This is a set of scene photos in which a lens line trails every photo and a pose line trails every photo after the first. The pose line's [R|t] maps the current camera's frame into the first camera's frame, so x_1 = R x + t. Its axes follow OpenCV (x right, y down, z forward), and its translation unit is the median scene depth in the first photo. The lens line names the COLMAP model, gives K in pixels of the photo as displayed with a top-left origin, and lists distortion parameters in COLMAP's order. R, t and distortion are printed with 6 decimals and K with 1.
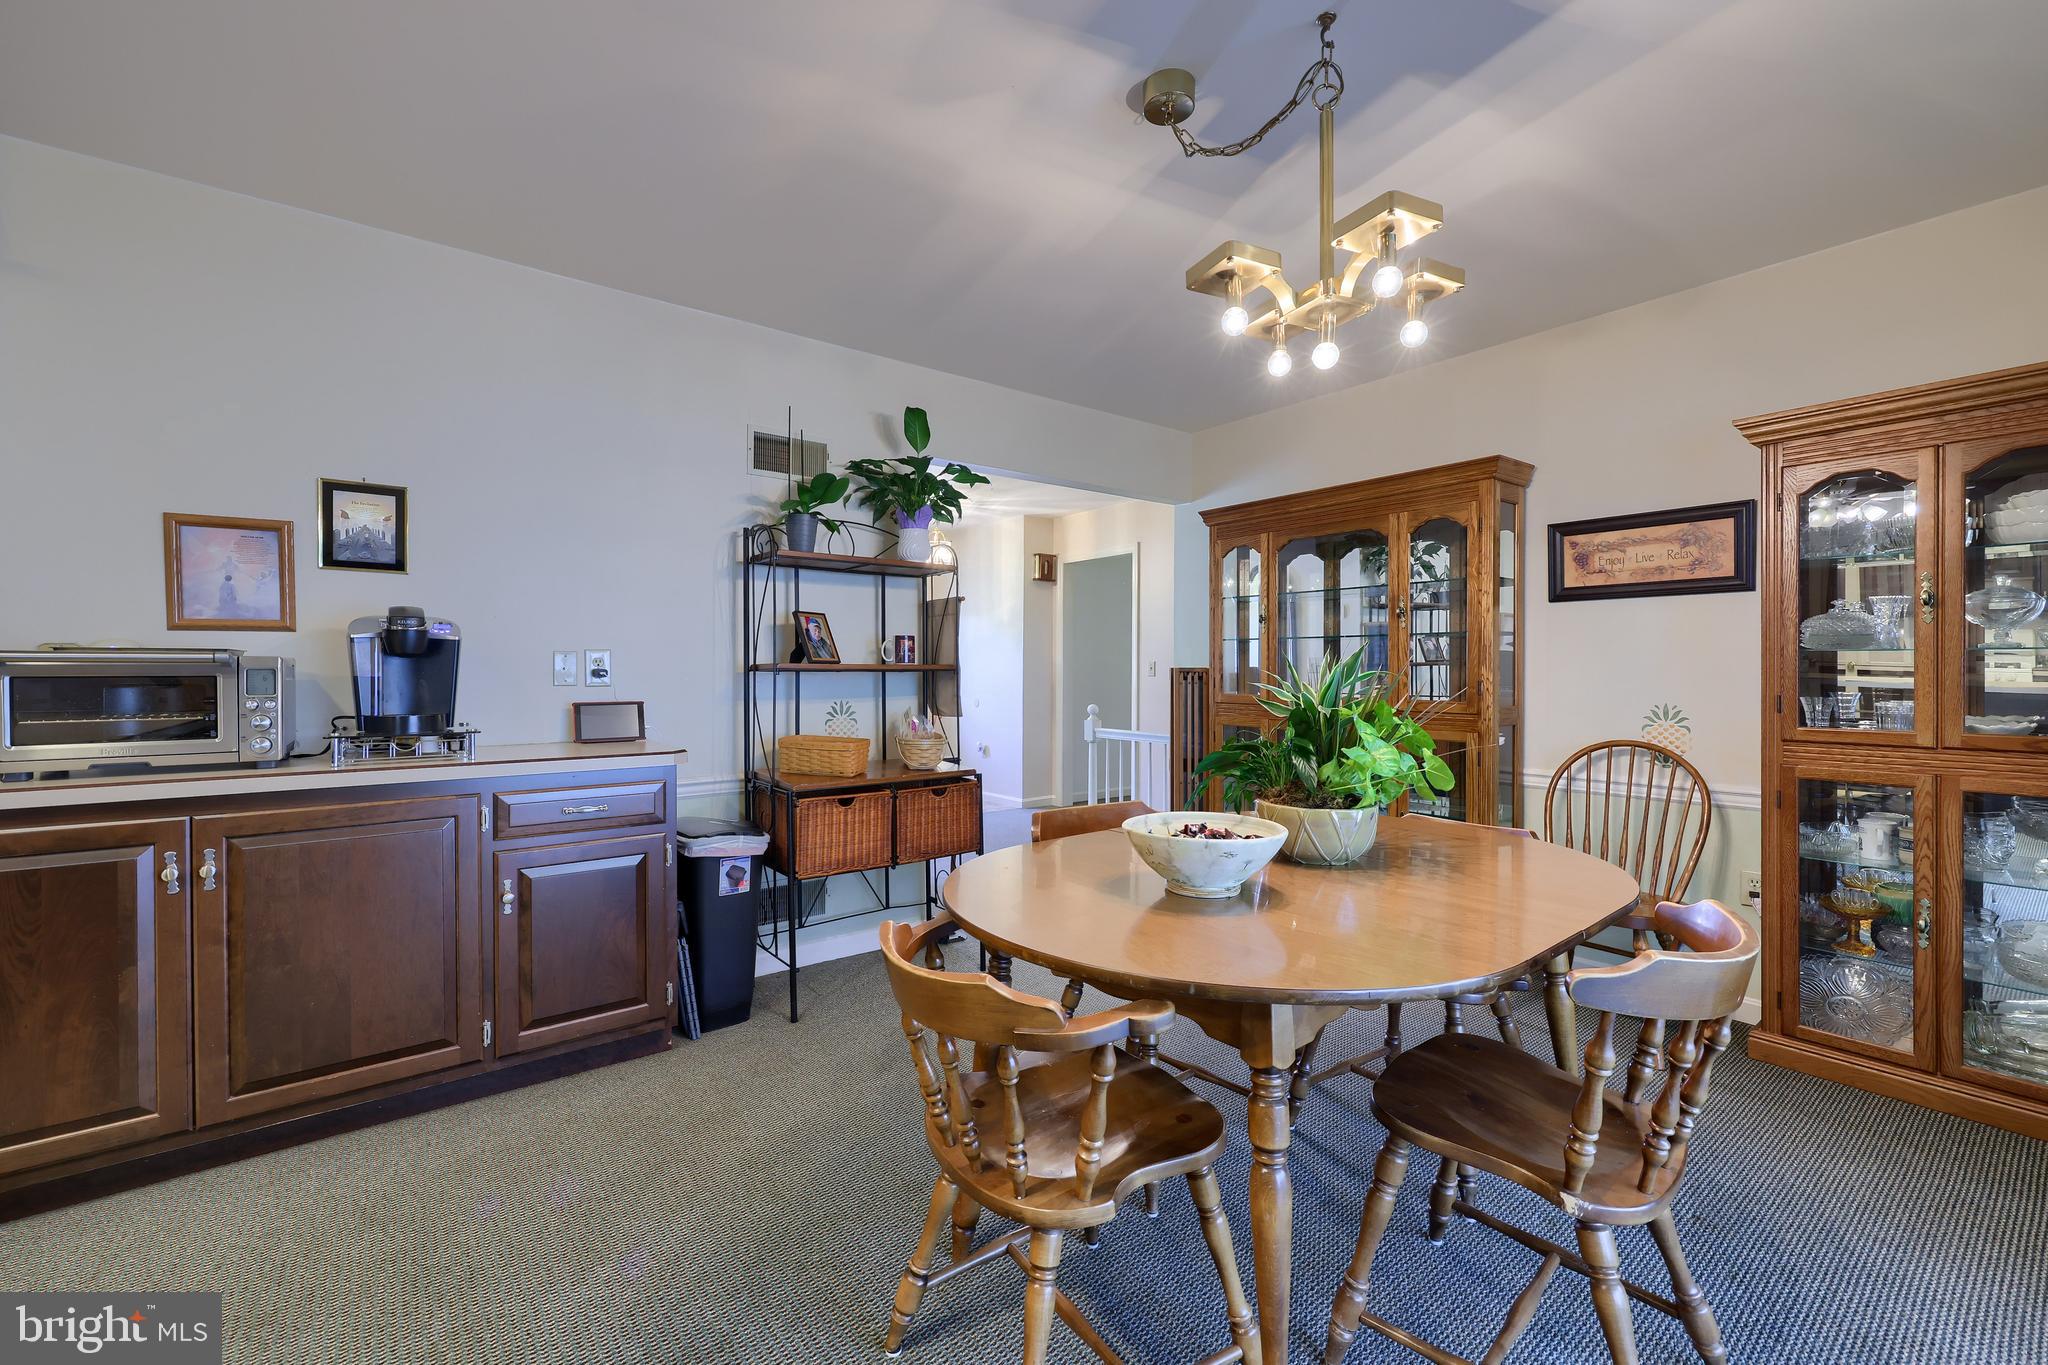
lens RADIAL K [[822.5, 0, 1024.5], [0, 822.5, 674.0], [0, 0, 1]] dist [0.000675, -0.000239]
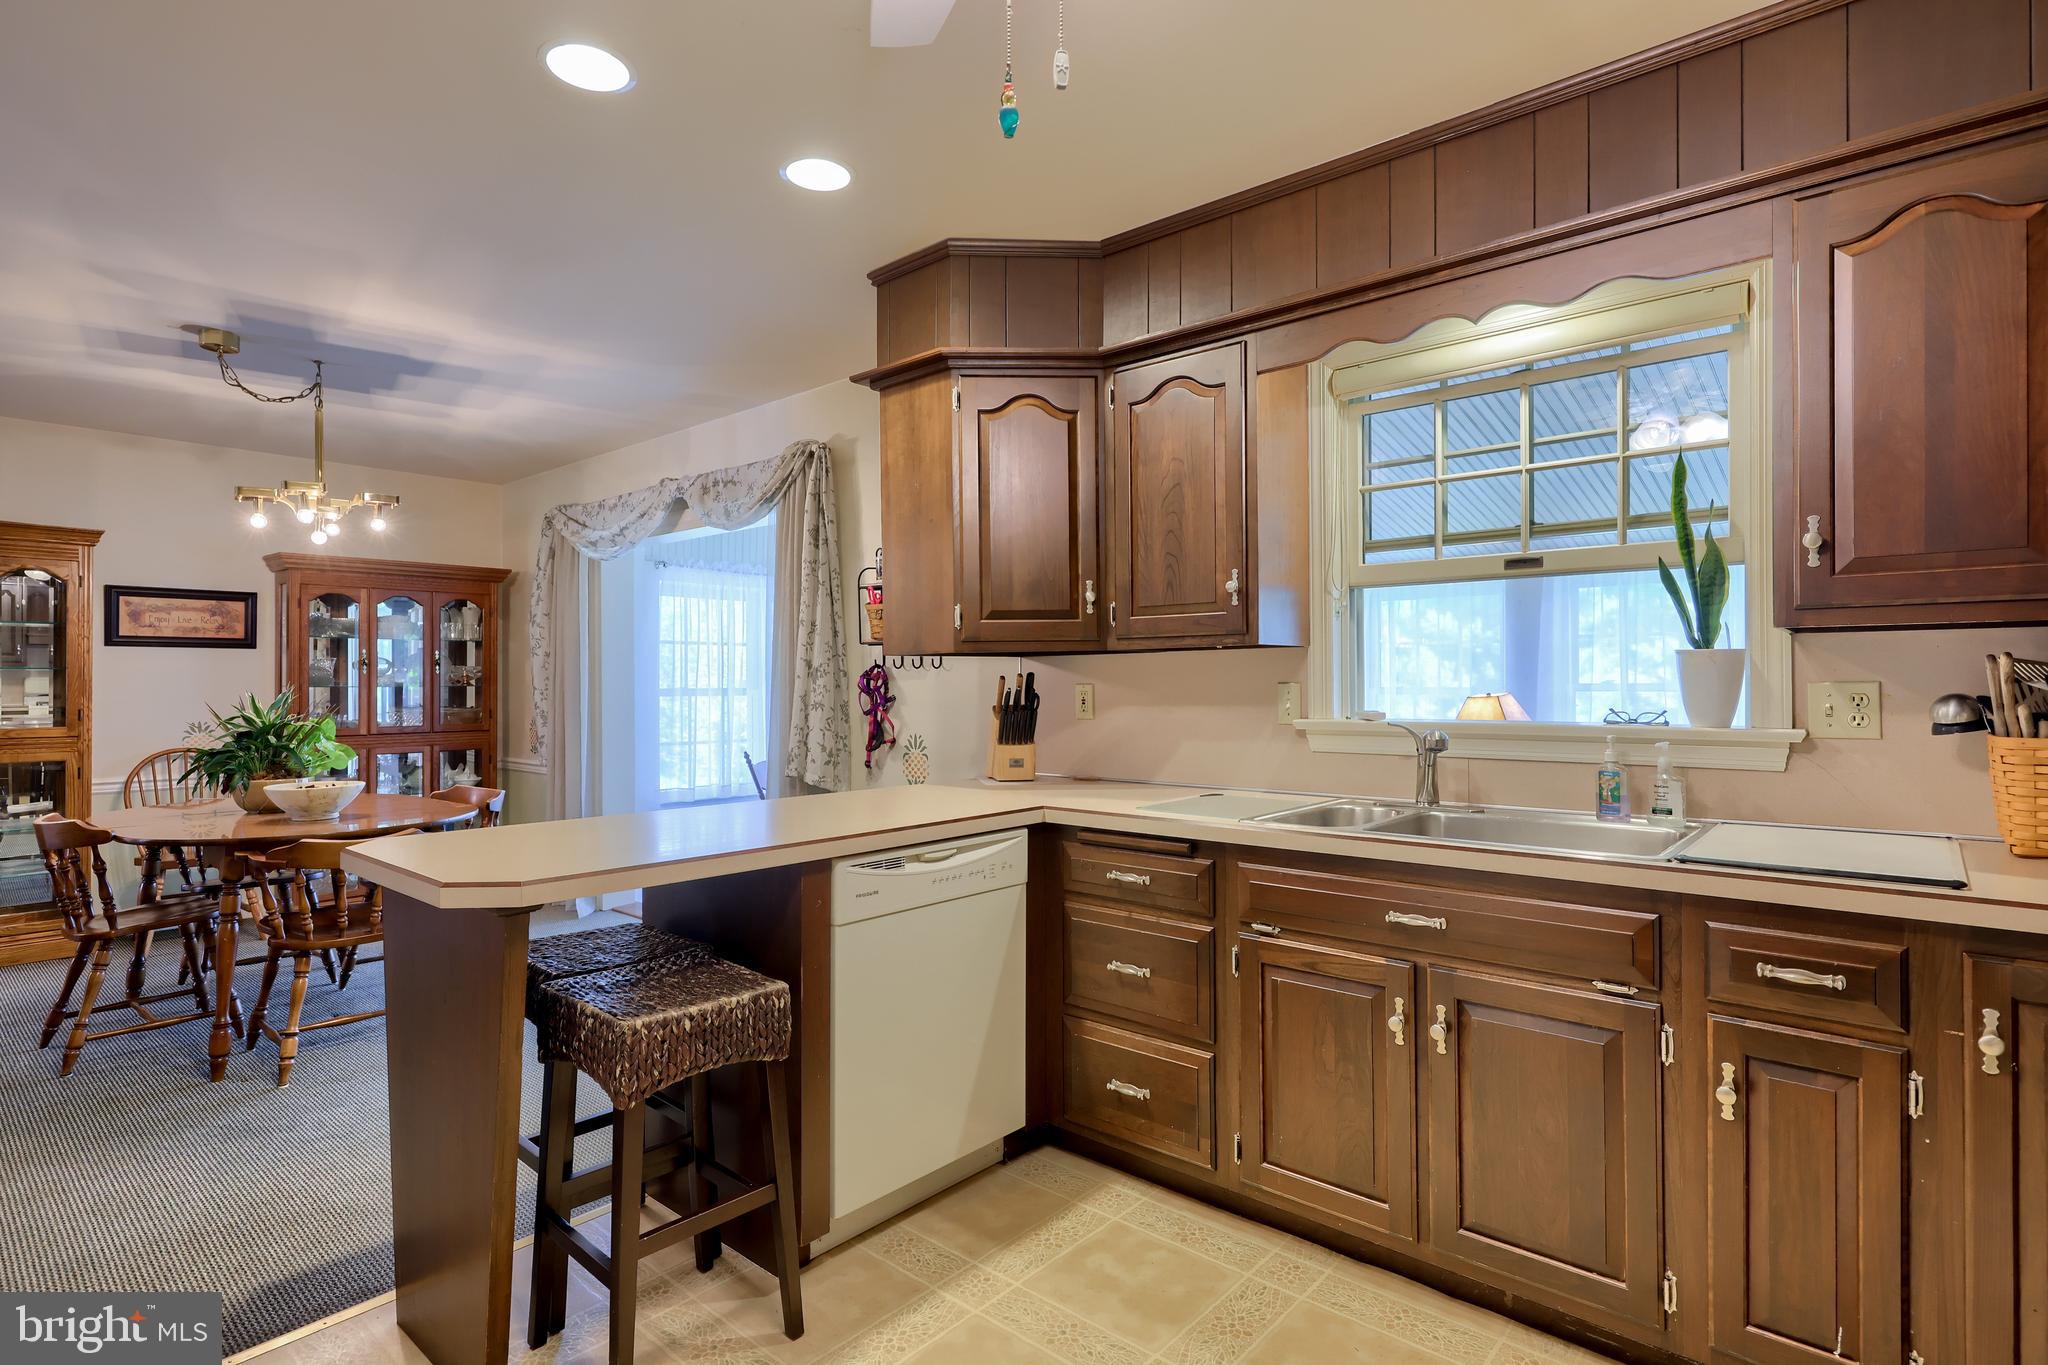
lens RADIAL K [[1013.7, 0, 1024.0], [0, 1013.7, 682.5], [0, 0, 1]] dist [-0.001651, -0.000922]
pose [[-0.198099, 0.001633, 0.980181, -1.344203], [0.009105, 0.999959, 0.000174, -0.020872], [-0.980140, 0.008959, -0.198106, -0.086893]]
